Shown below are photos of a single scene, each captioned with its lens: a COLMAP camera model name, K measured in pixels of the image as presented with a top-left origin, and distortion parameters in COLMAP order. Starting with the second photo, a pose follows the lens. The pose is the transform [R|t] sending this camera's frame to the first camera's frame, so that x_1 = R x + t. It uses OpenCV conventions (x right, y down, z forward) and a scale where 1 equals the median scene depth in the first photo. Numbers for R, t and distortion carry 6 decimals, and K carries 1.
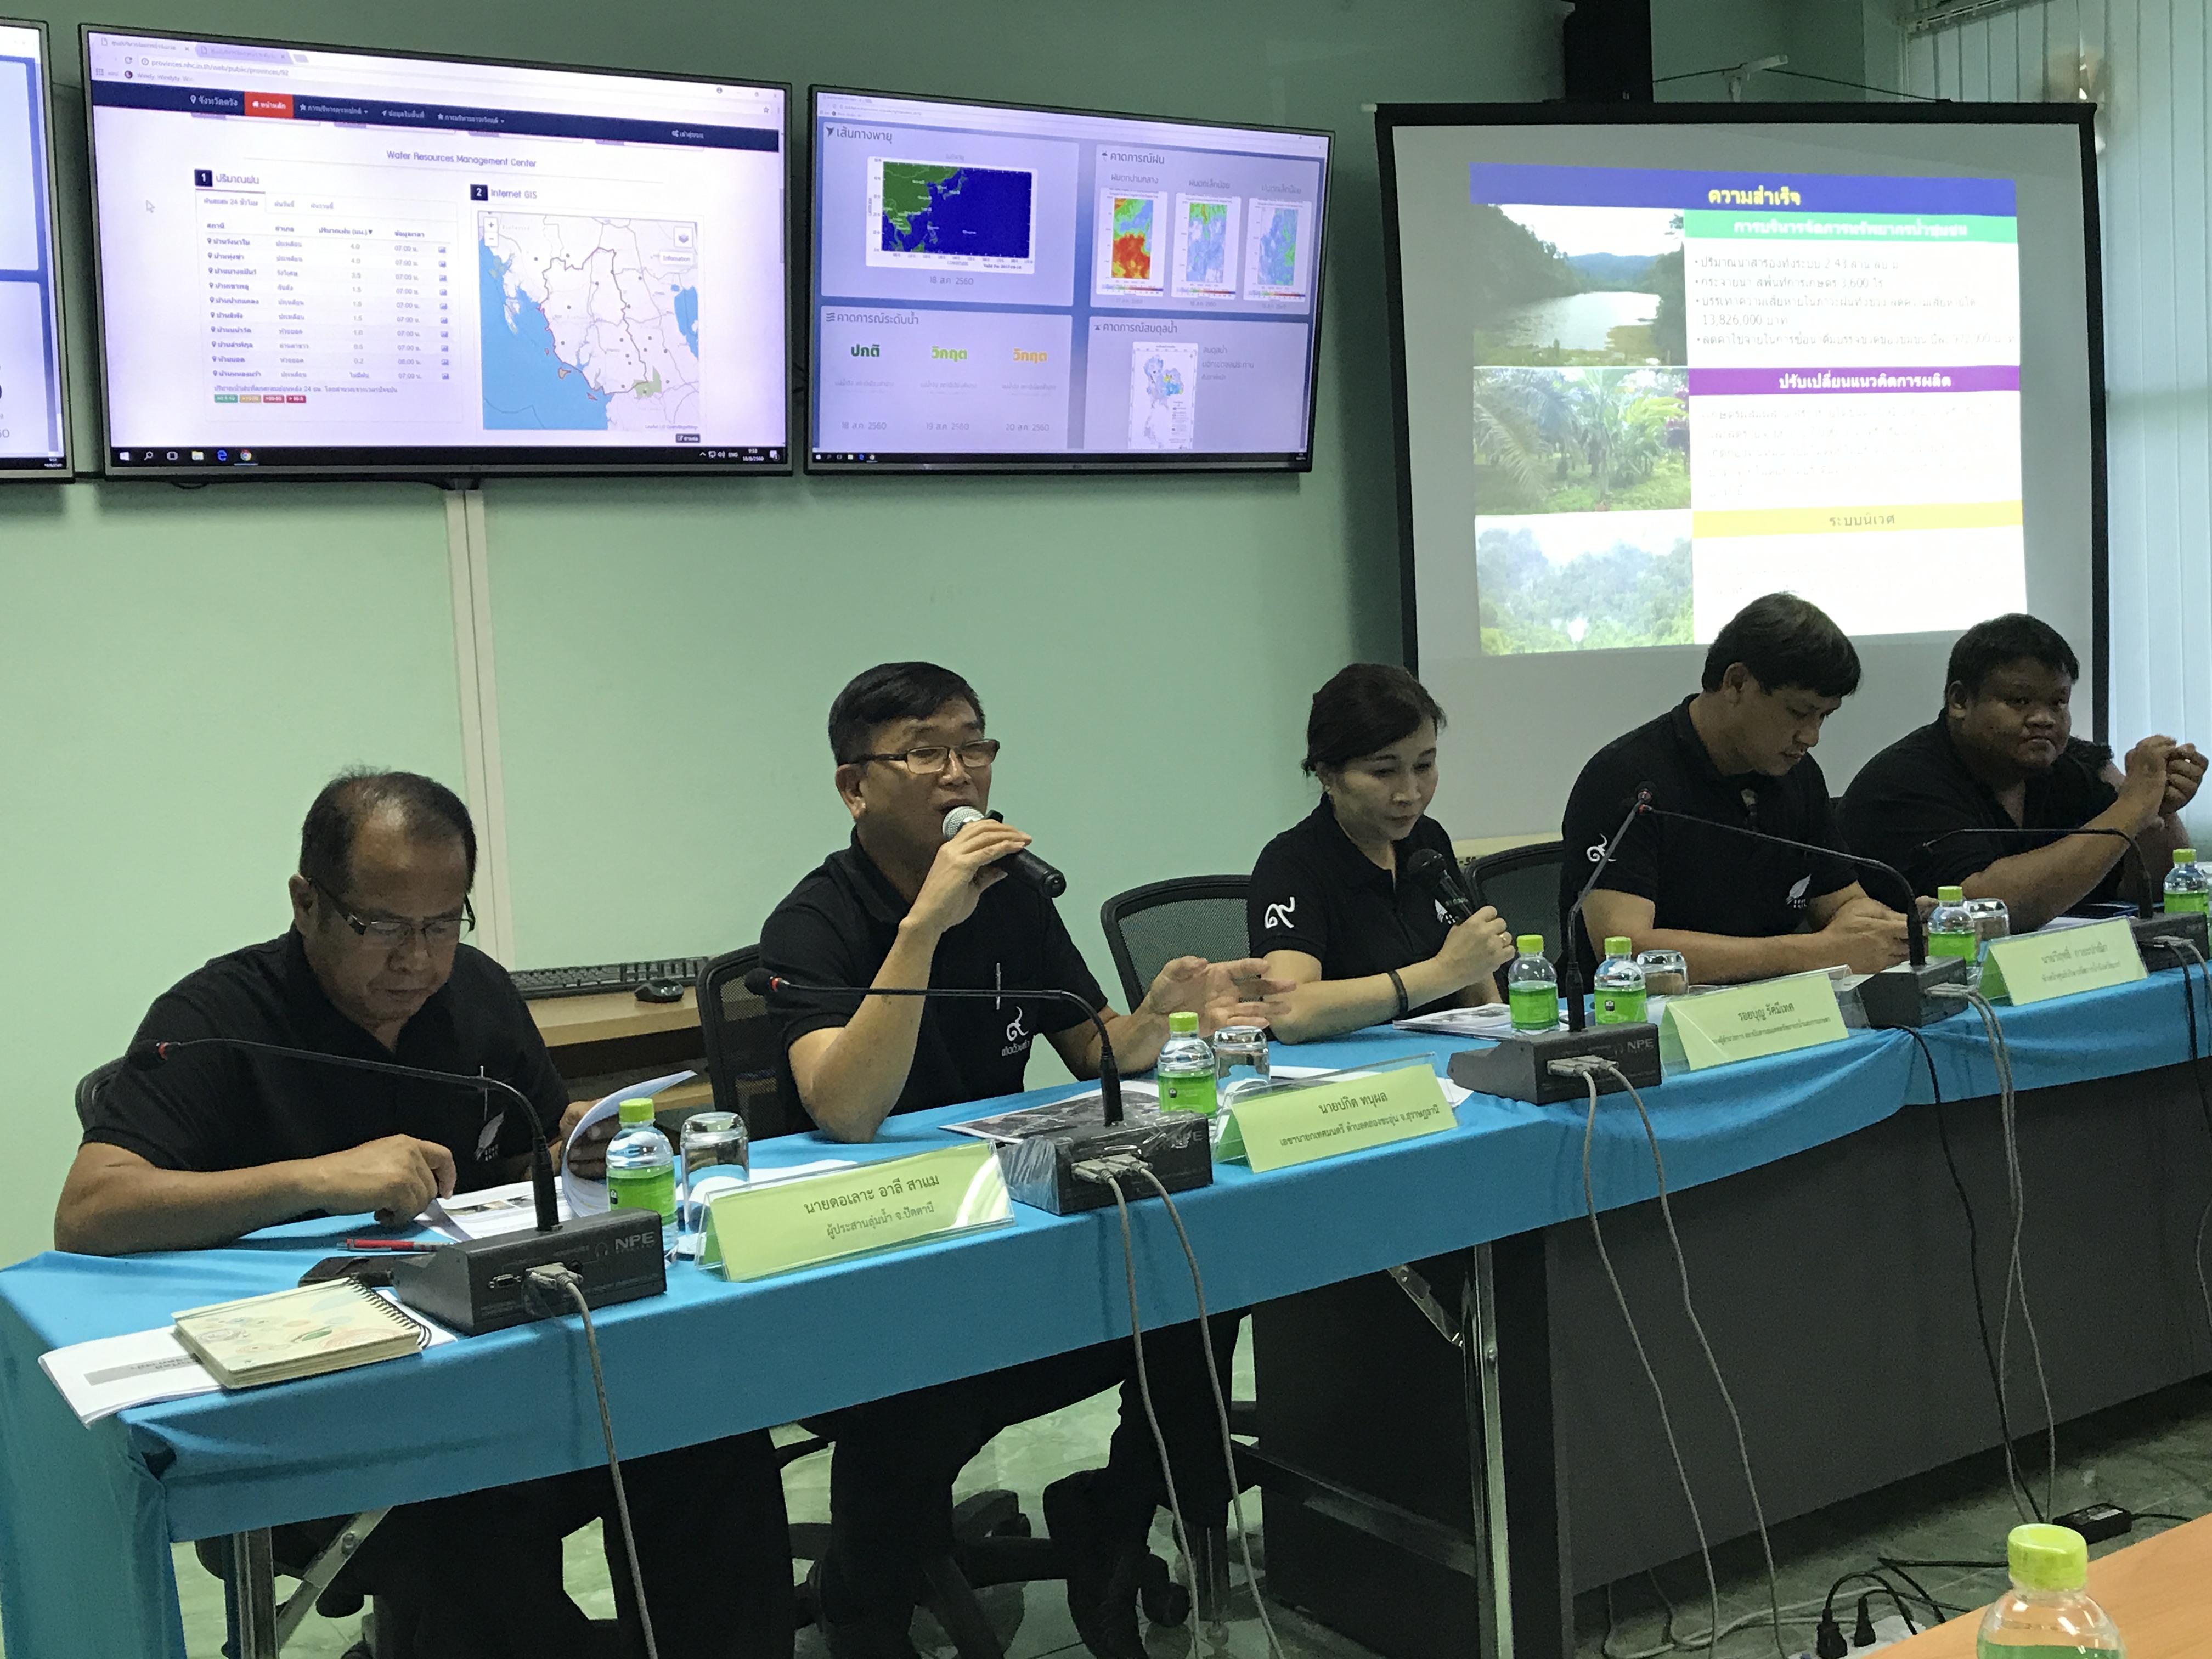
lens RADIAL K [[2393.6, 0, 1036.3], [0, 2393.6, 809.2], [0, 0, 1]] dist [0.013597, 0.000000]
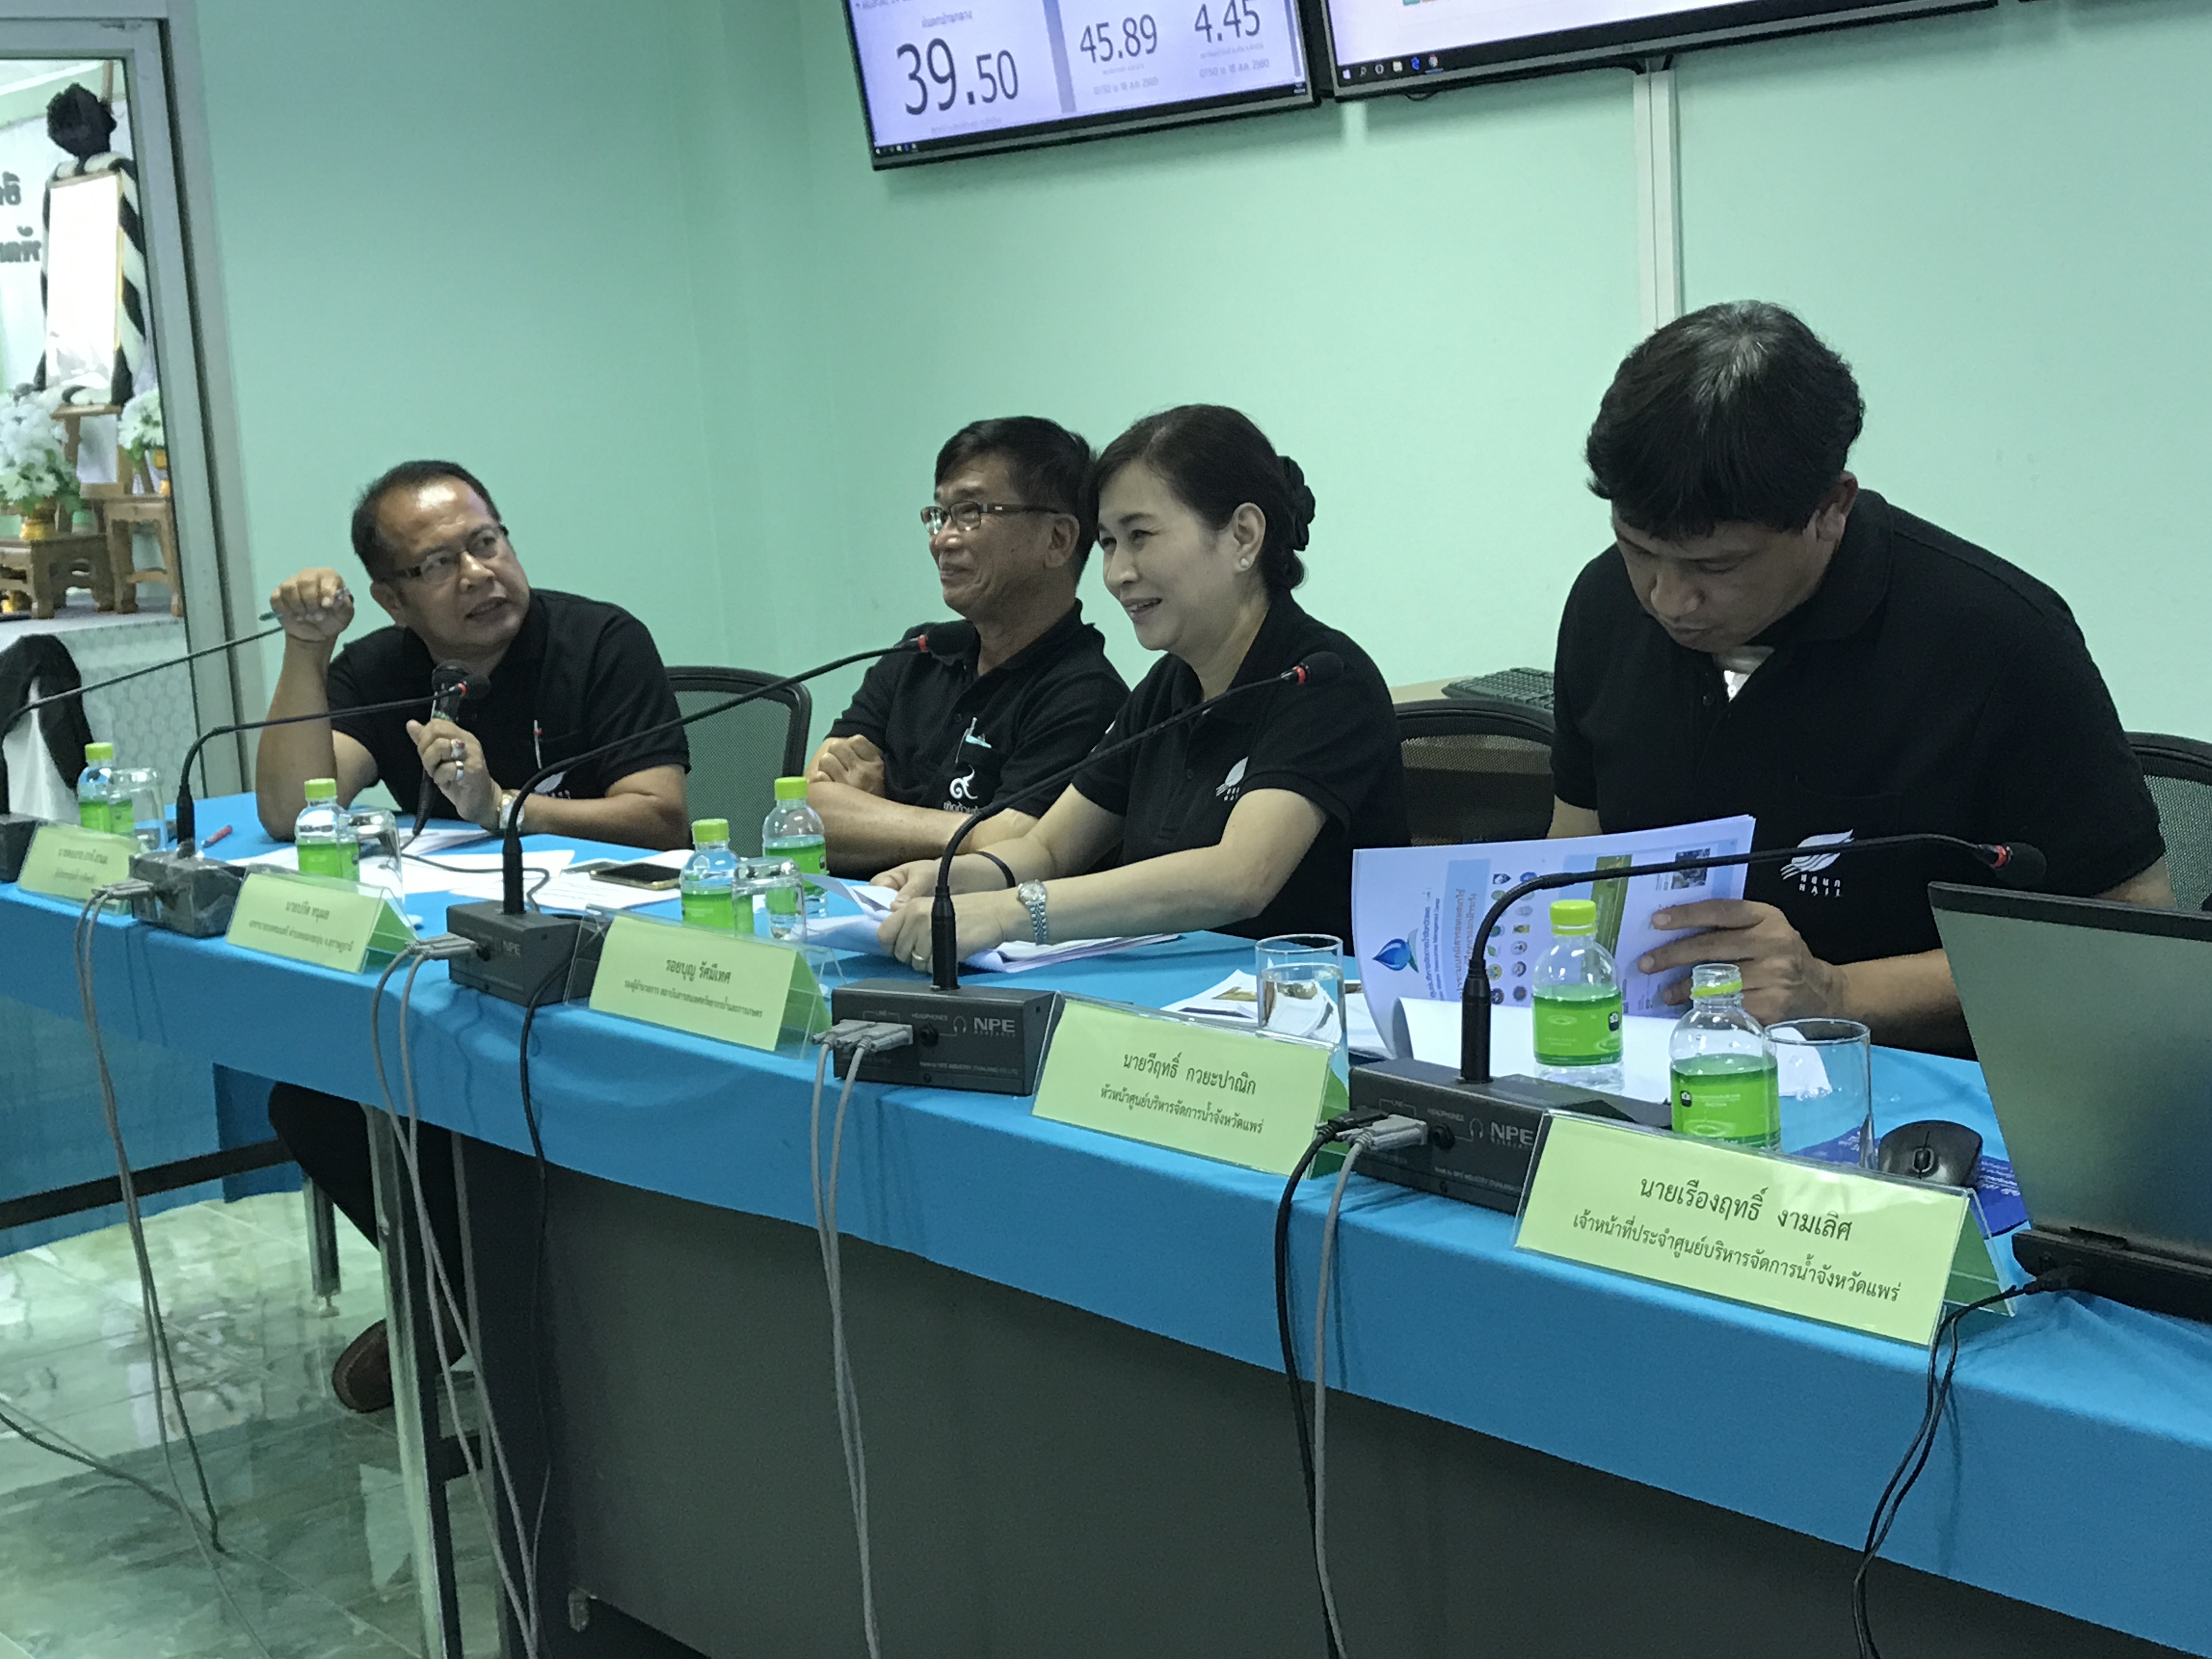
lens RADIAL K [[3151.6, 0, 1119.8], [0, 3151.6, 829.3], [0, 0, 1]] dist [0.135159, 0.000000]
pose [[0.129489, 0.204503, -0.970264, 0.791715], [-0.001174, 0.978533, 0.206089, -0.098769], [0.991580, -0.025547, 0.126949, 0.643861]]
